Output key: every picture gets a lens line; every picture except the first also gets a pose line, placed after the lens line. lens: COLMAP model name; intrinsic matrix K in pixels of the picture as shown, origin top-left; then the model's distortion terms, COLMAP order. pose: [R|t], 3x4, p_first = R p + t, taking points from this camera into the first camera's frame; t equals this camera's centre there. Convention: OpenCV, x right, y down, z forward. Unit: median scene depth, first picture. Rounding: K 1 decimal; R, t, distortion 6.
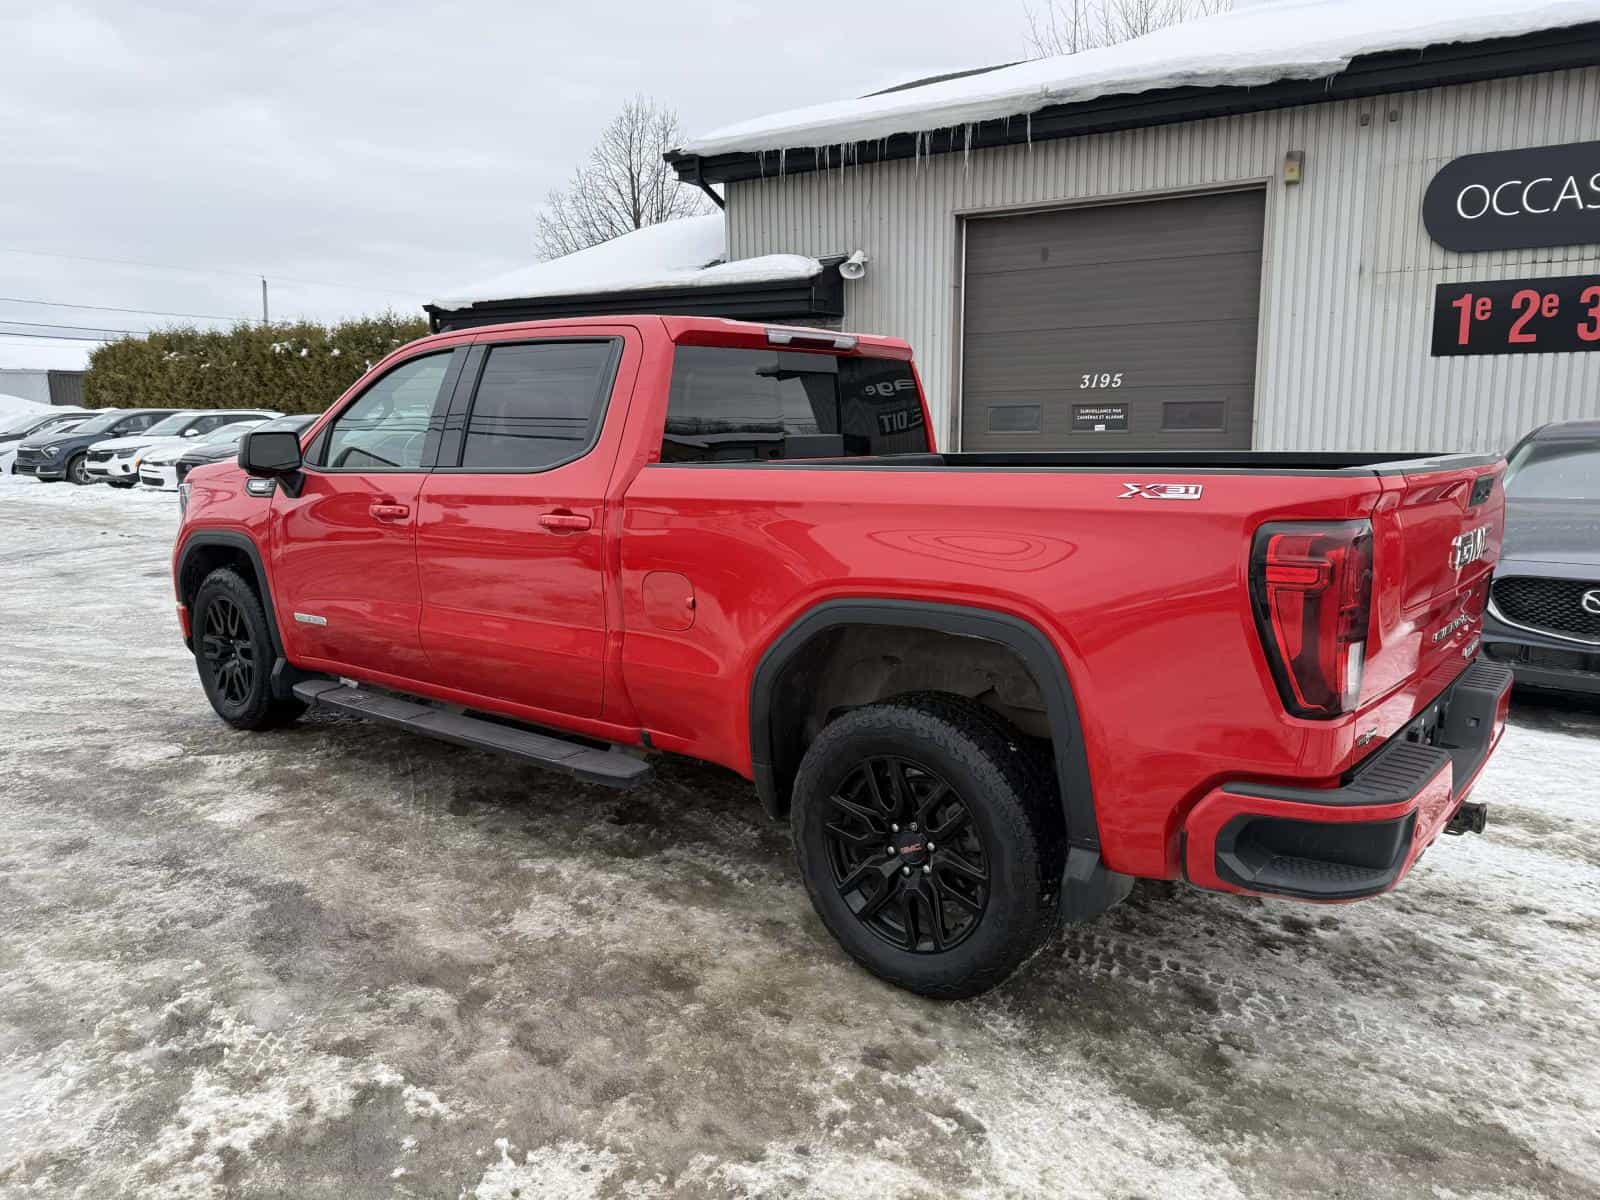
lens RADIAL K [[1128.9, 0, 800.0], [0, 1128.9, 600.0], [0, 0, 1]] dist [0.043006, -0.046324]
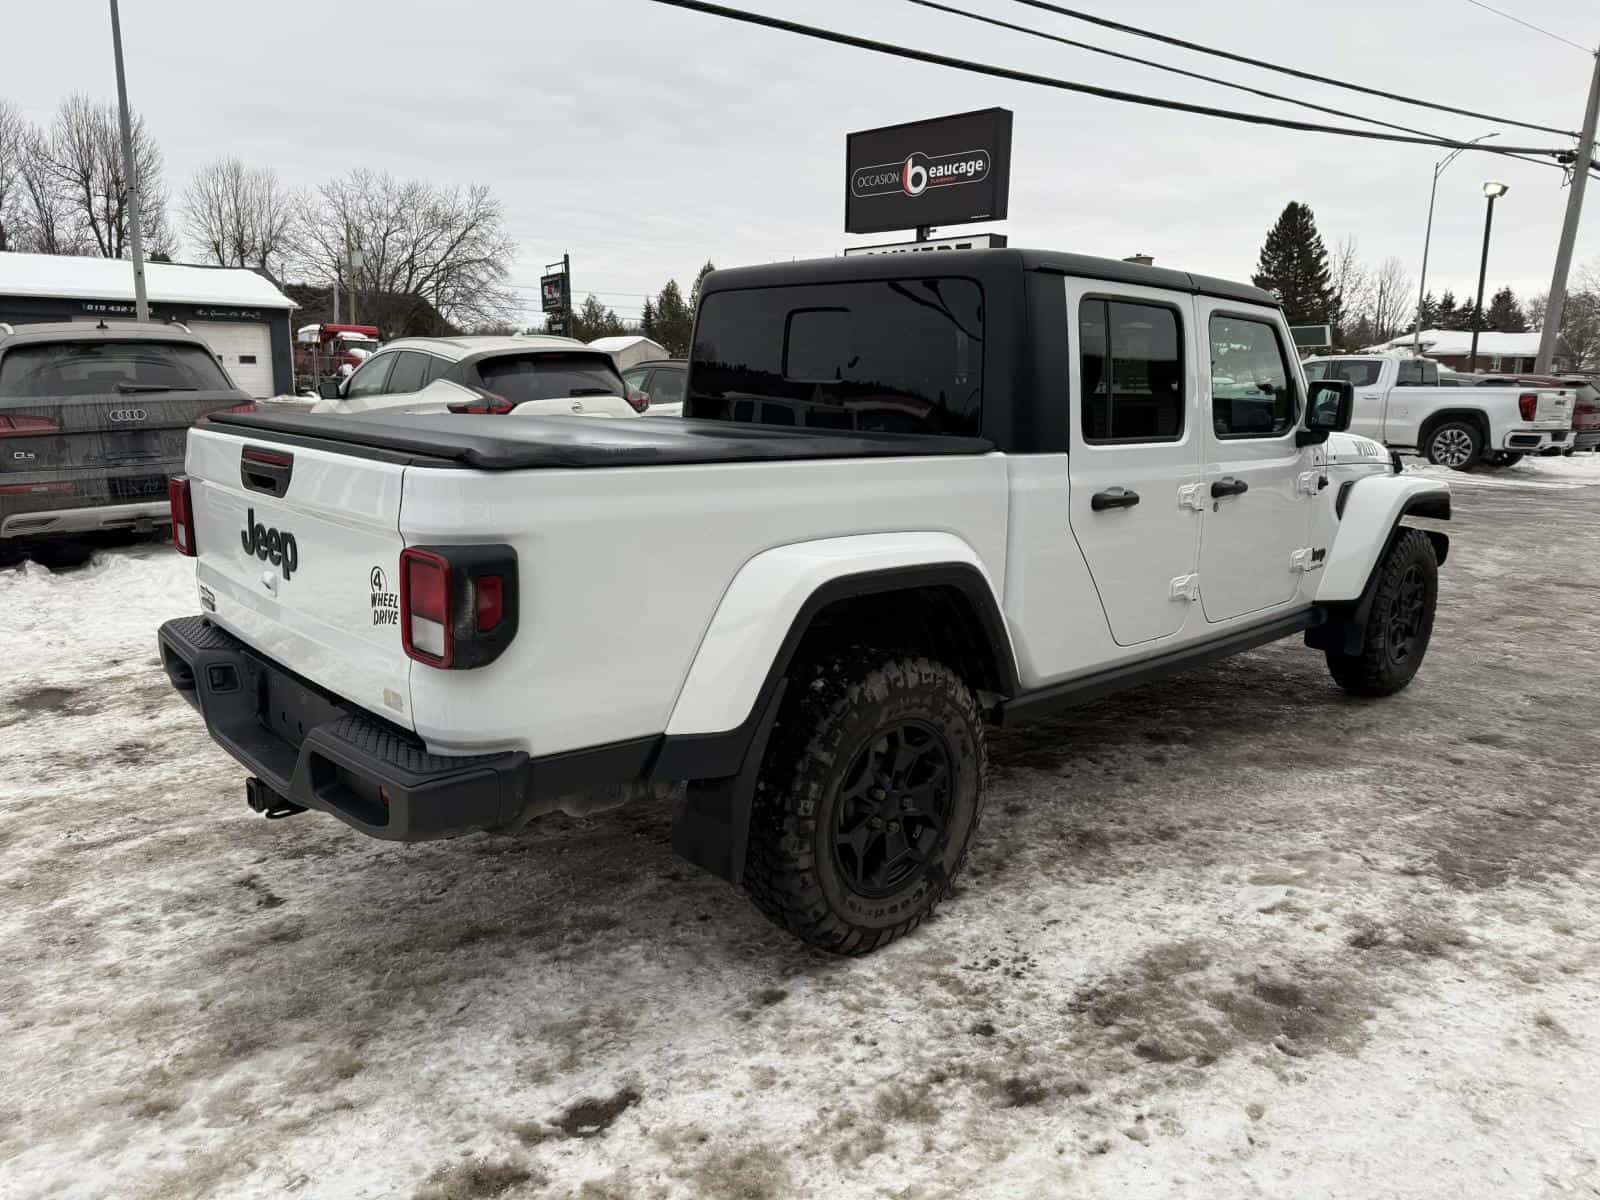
lens RADIAL K [[1143.6, 0, 801.9], [0, 1143.6, 591.5], [0, 0, 1]] dist [0.014595, -0.013034]
pose [[-0.174696, 0.192460, -0.965629, 1.546268], [-0.169089, 0.960277, 0.221984, -0.139071], [0.969995, 0.202057, -0.135214, 1.008189]]
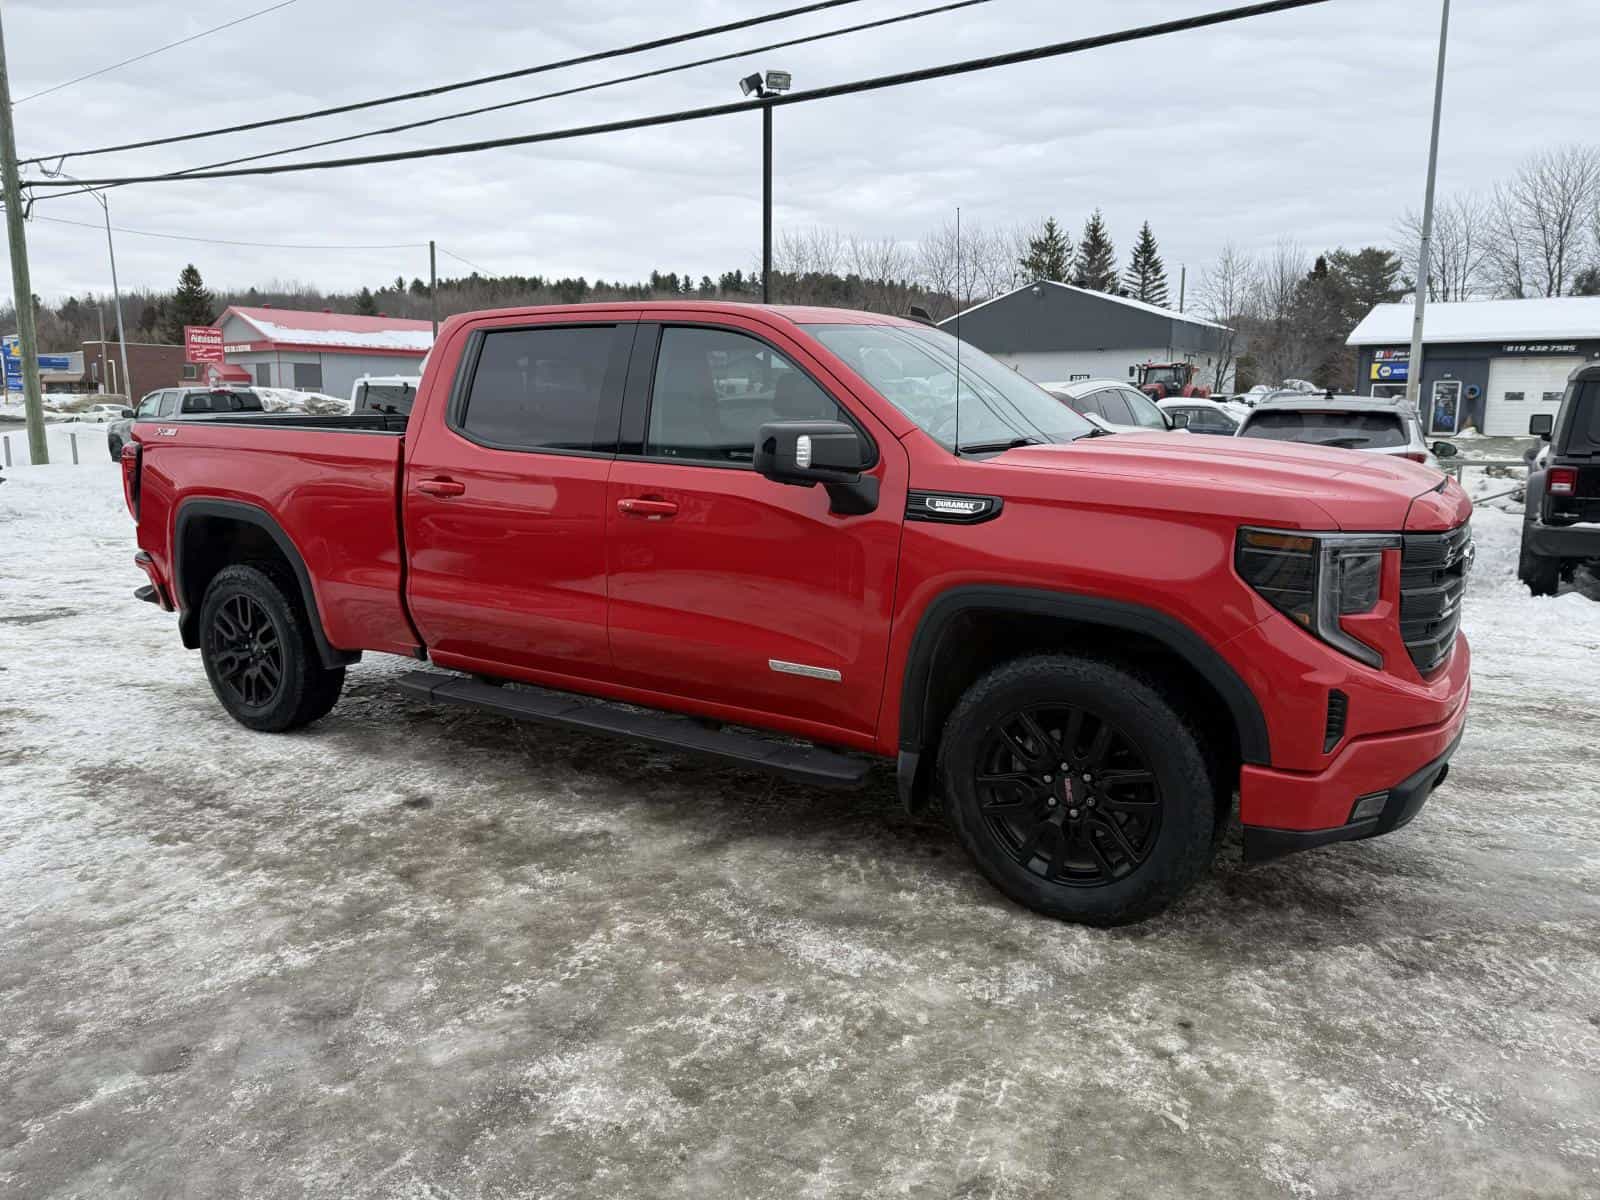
lens RADIAL K [[1128.9, 0, 800.0], [0, 1128.9, 600.0], [0, 0, 1]] dist [0.043006, -0.046324]
pose [[-0.994341, 0.035653, -0.100072, -0.168190], [0.001388, 0.946283, 0.323336, -0.429924], [0.106224, 0.321368, -0.940978, 2.801800]]
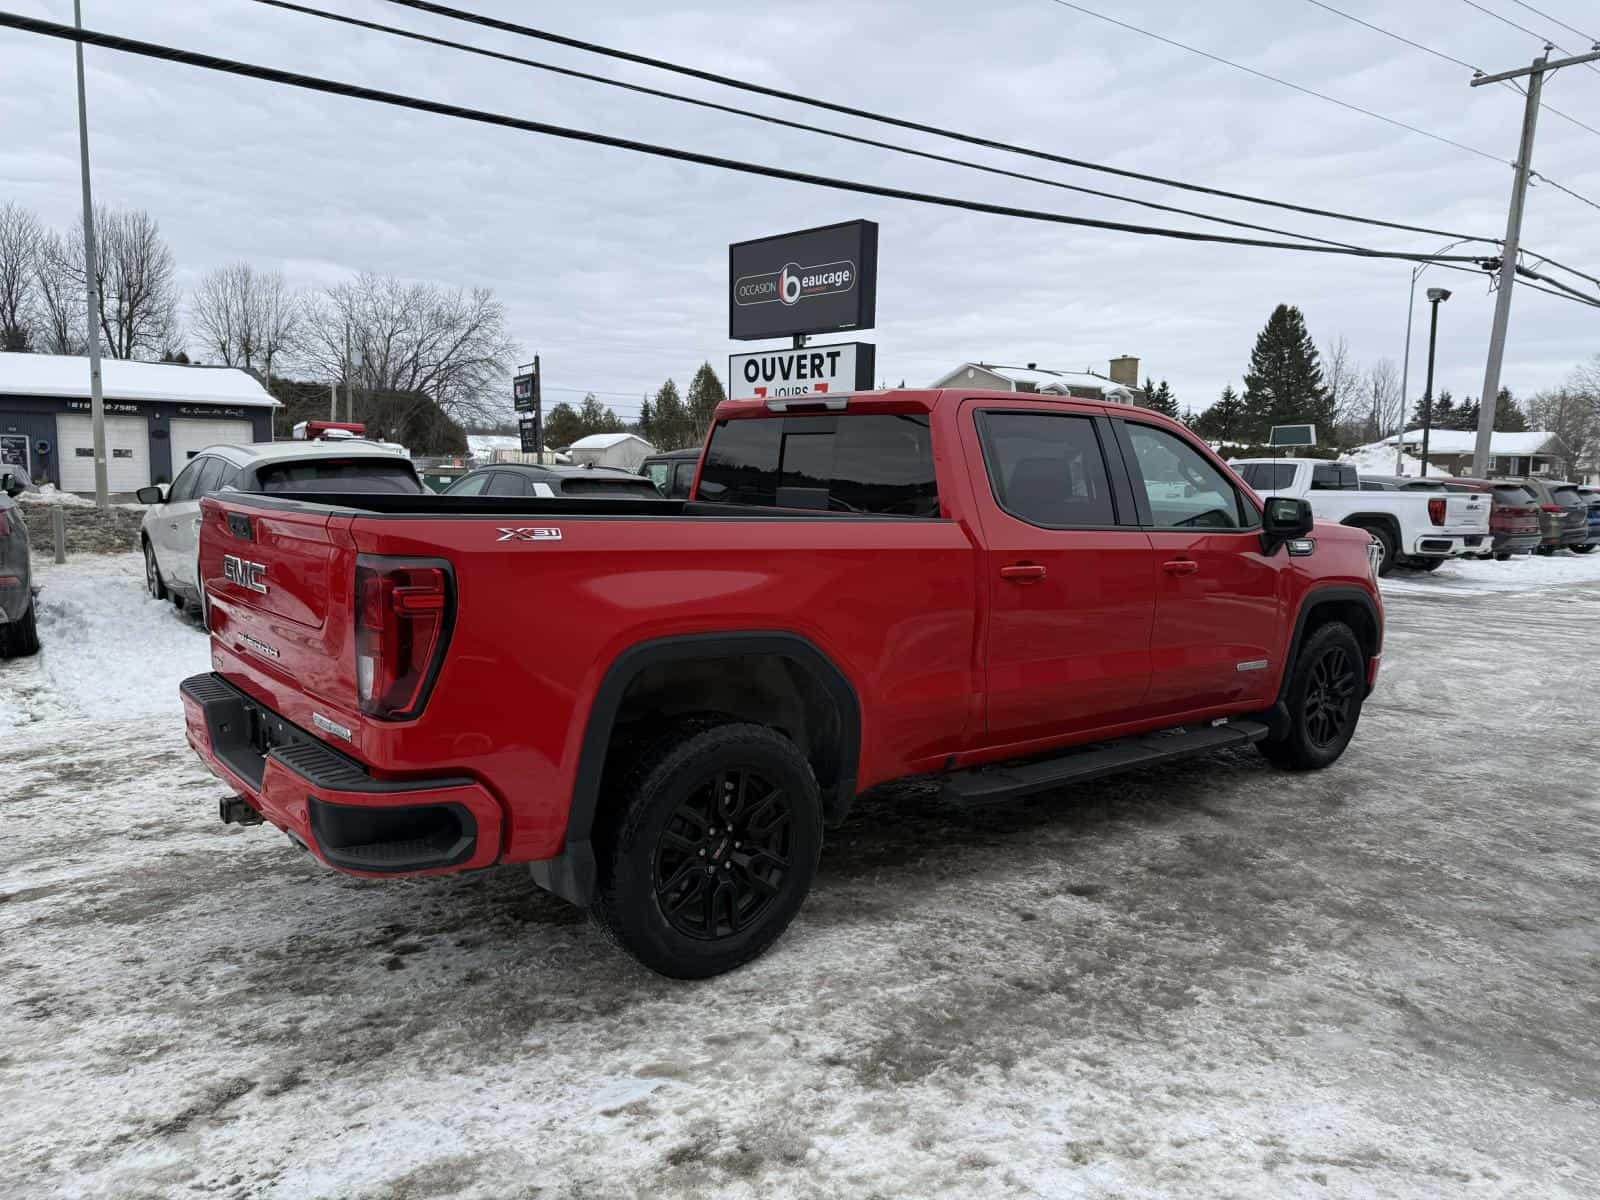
lens RADIAL K [[1128.9, 0, 800.0], [0, 1128.9, 600.0], [0, 0, 1]] dist [0.043006, -0.046324]
pose [[-0.194564, 0.121391, -0.973349, 1.367616], [-0.171954, 0.972725, 0.155685, -0.257492], [0.965700, 0.197662, -0.168384, 1.484342]]
